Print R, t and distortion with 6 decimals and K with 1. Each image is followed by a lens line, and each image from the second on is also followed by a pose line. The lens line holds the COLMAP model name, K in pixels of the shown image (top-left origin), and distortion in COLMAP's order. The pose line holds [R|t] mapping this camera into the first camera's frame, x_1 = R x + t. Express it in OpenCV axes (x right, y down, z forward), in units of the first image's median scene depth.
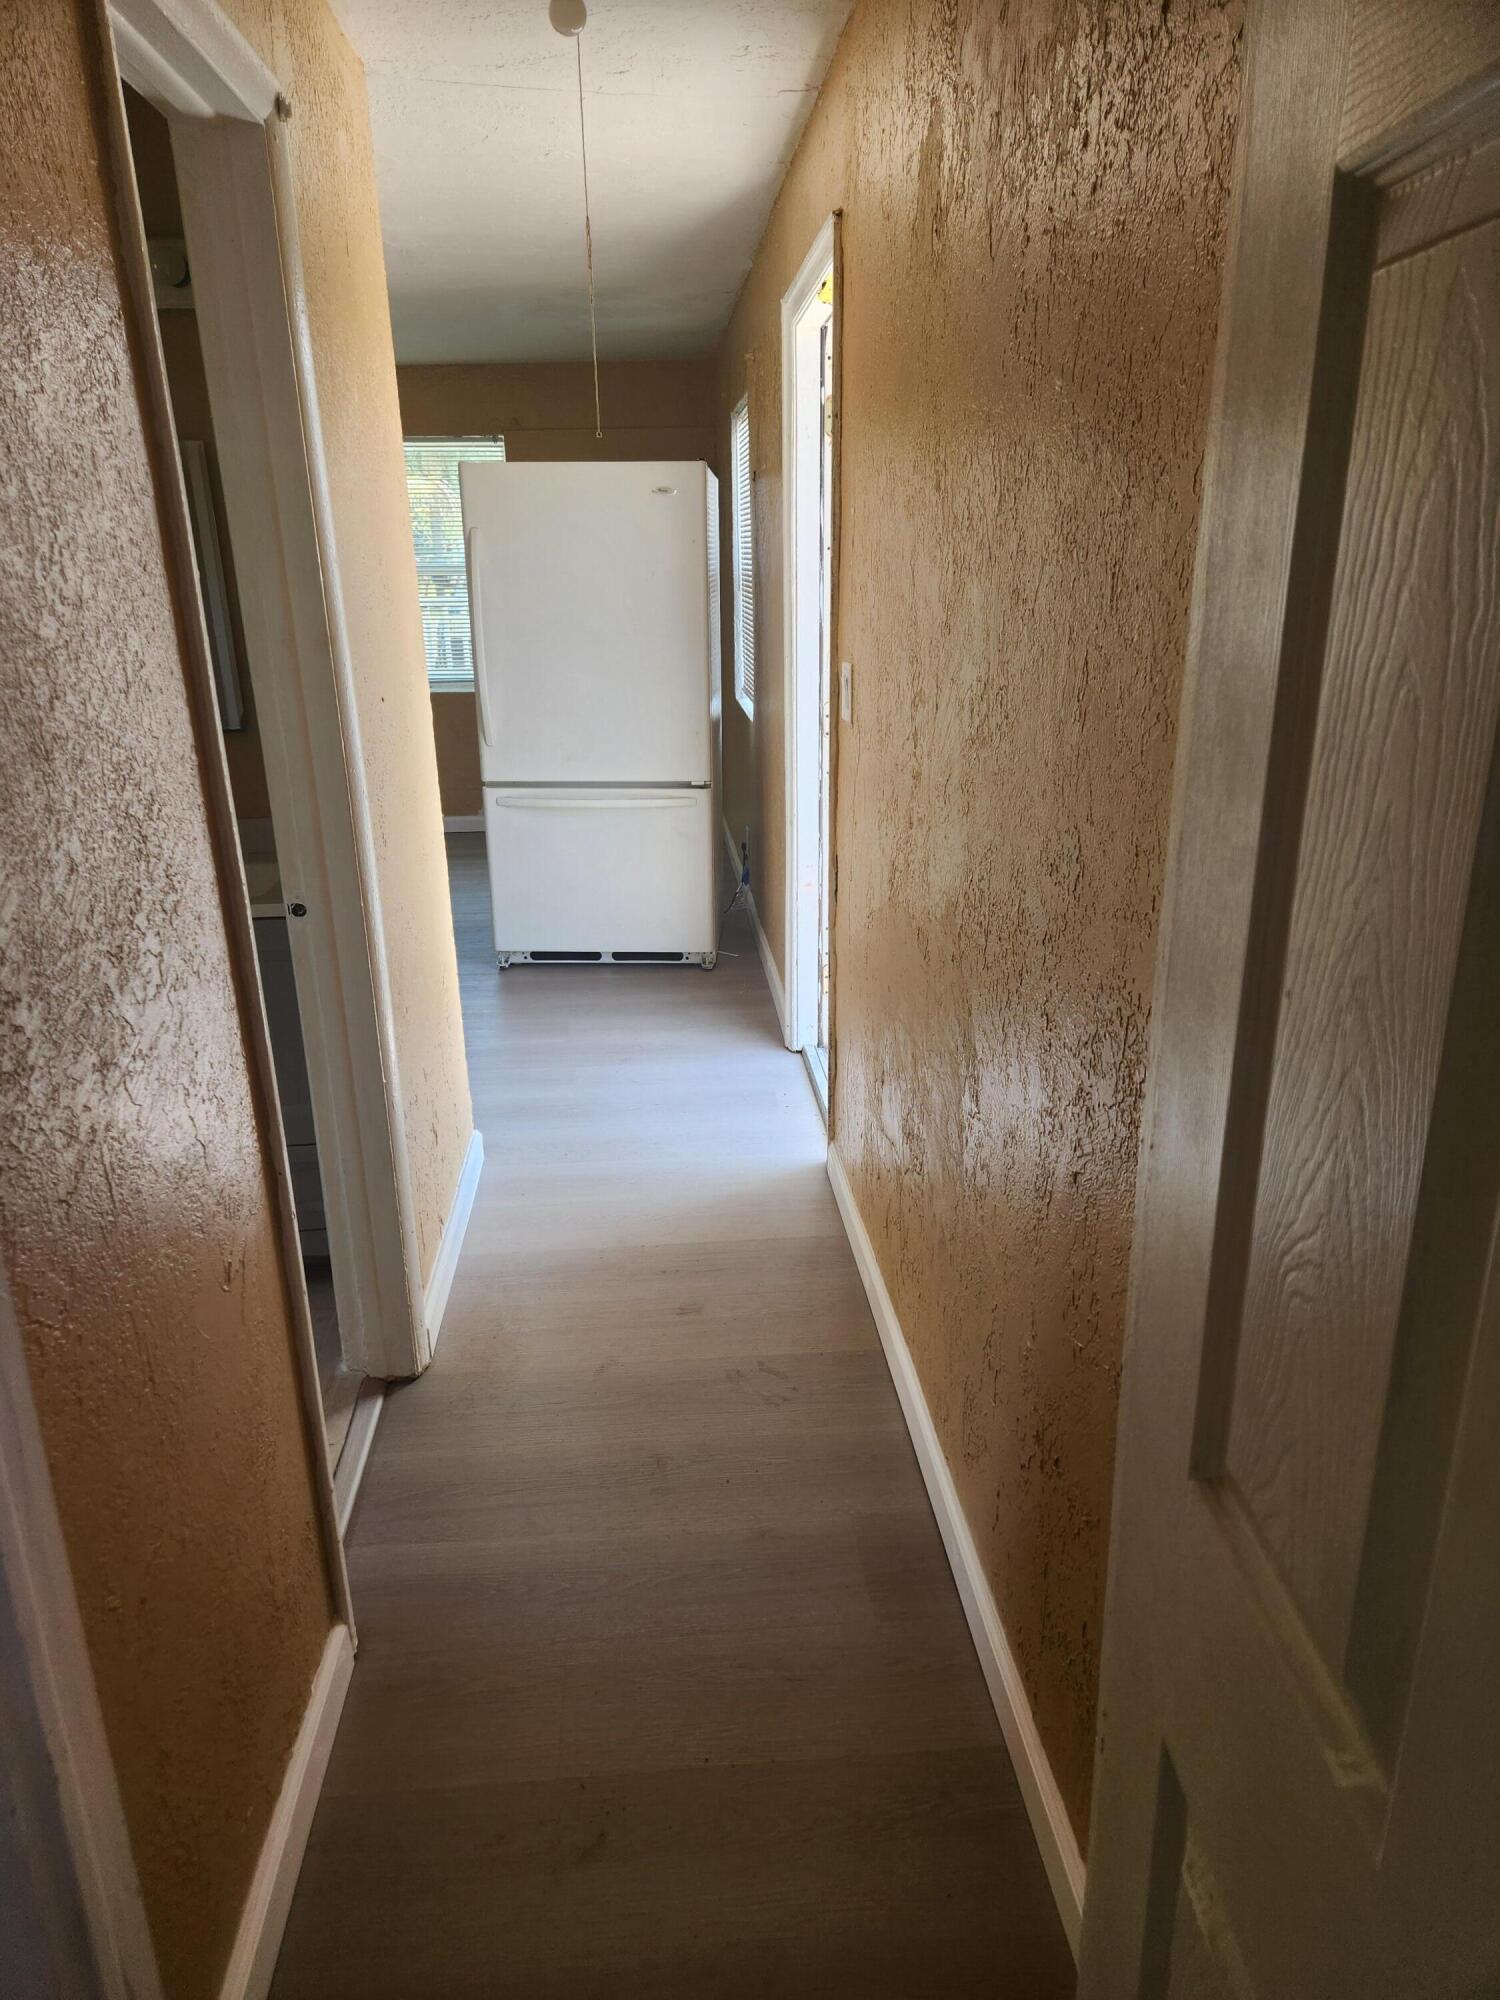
lens RADIAL K [[1322.9, 0, 747.6], [0, 1322.9, 997.8], [0, 0, 1]] dist [0.064507, -0.055688]
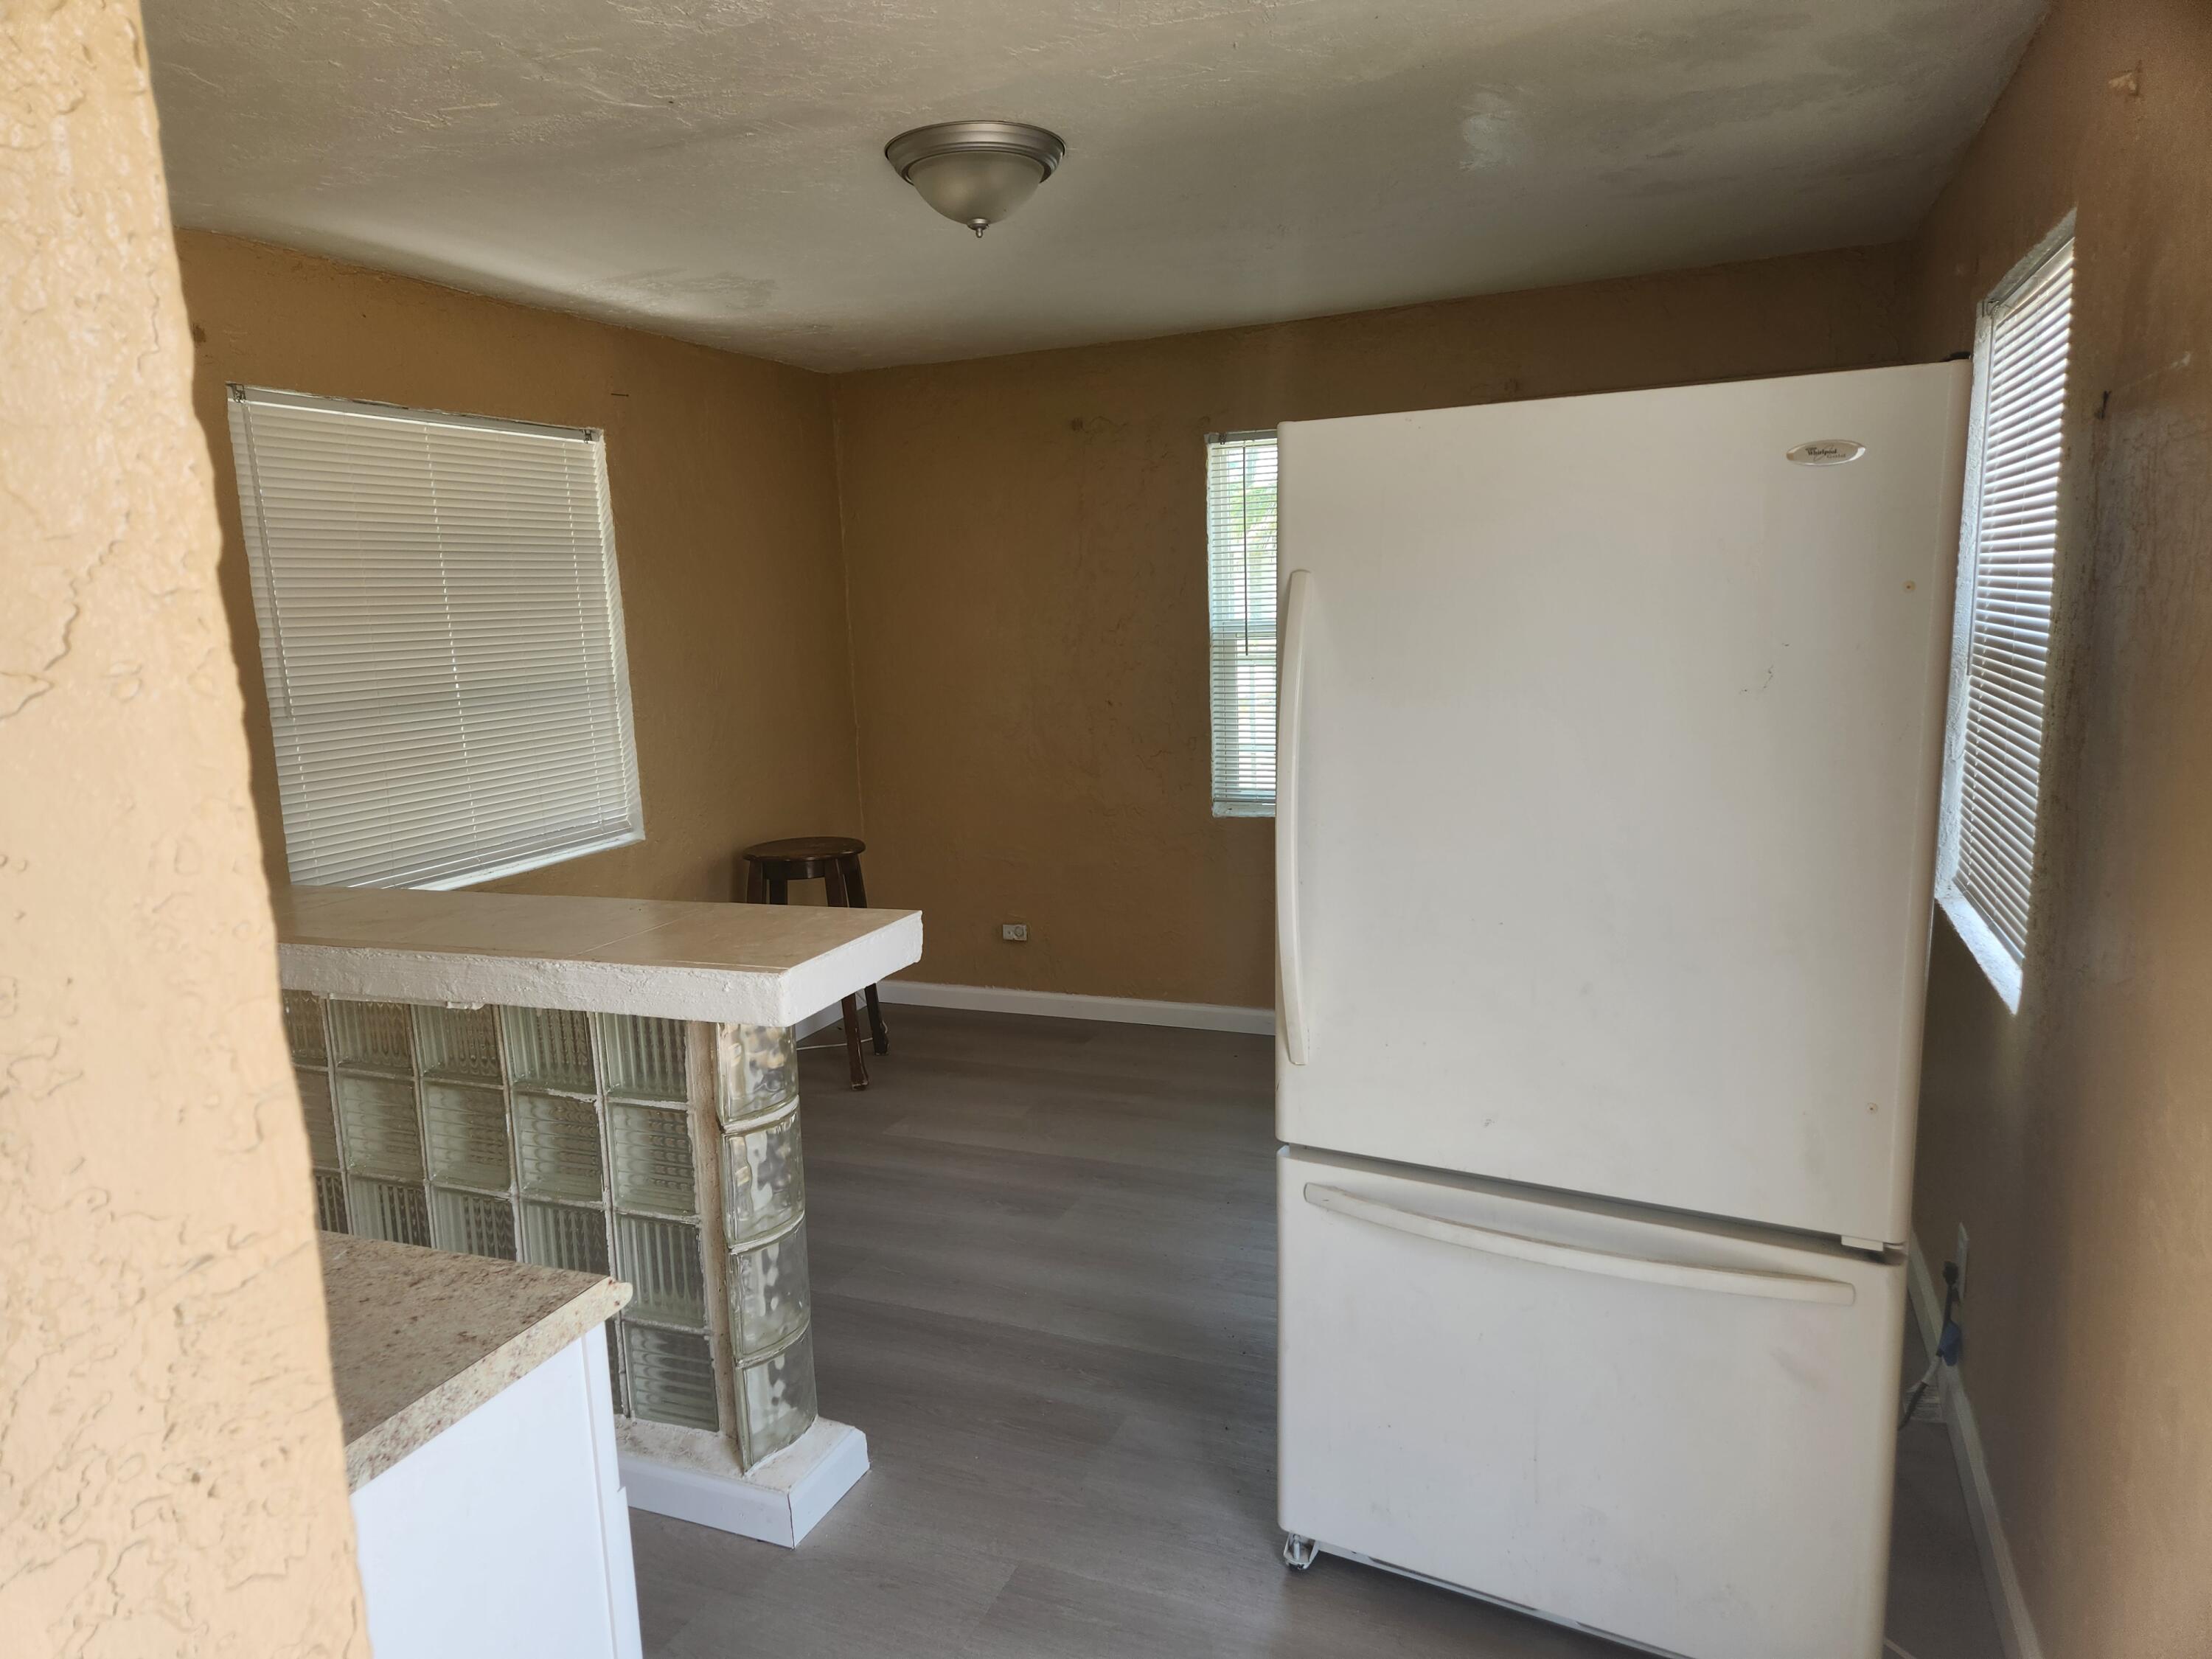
lens RADIAL K [[1463.1, 0, 1096.3], [0, 1463.1, 846.0], [0, 0, 1]] dist [0.064507, -0.055688]
pose [[0.888587, 0.067553, -0.453706, -0.046512], [-0.128822, 0.986041, -0.105485, -0.197221], [0.440247, 0.152180, 0.884886, 0.548925]]
